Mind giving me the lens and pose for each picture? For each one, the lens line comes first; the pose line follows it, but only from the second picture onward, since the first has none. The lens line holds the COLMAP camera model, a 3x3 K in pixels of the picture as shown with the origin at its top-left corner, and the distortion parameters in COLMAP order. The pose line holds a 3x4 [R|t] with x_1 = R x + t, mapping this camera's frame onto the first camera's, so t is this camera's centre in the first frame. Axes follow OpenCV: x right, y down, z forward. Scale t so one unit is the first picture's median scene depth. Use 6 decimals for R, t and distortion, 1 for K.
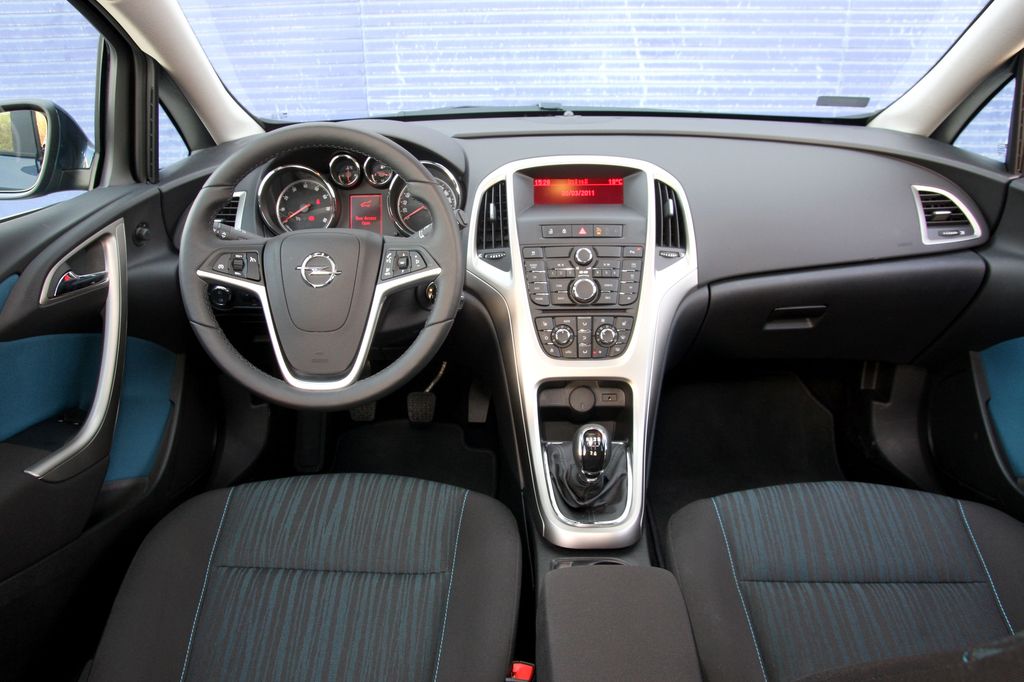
lens RADIAL K [[782.5, 0, 513.9], [0, 782.5, 345.0], [0, 0, 1]] dist [-0.124876, 0.086208]
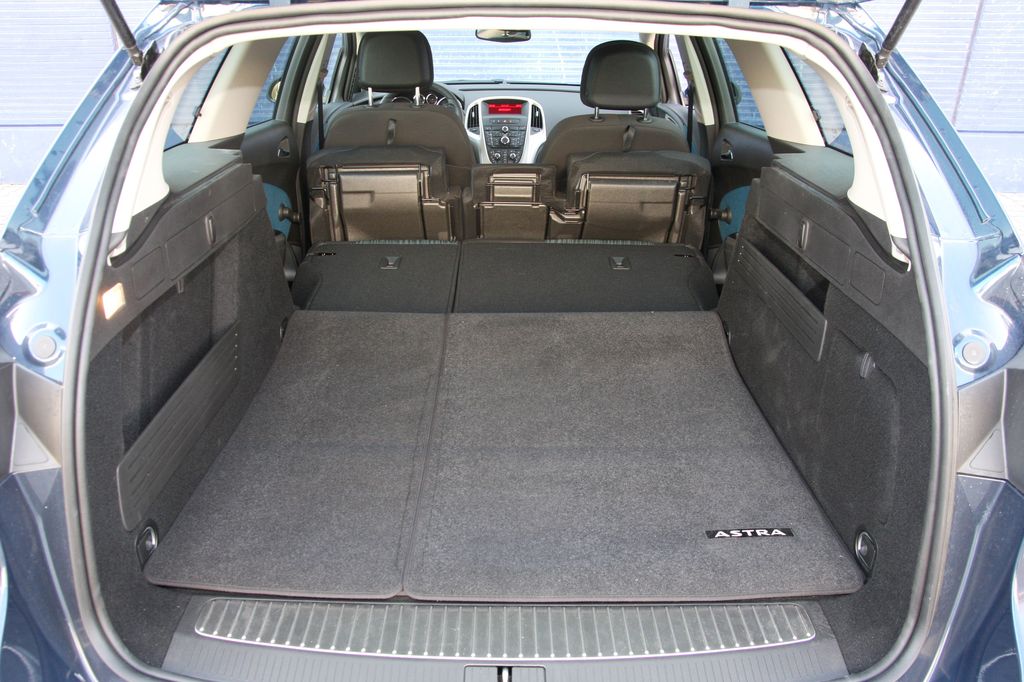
lens RADIAL K [[782.5, 0, 510.0], [0, 782.5, 344.5], [0, 0, 1]] dist [-0.124876, 0.086208]
pose [[0.999635, 0.008234, 0.025732, 0.015244], [-0.008472, 0.999922, 0.009163, 0.243976], [-0.025654, -0.009378, 0.999627, -0.696646]]
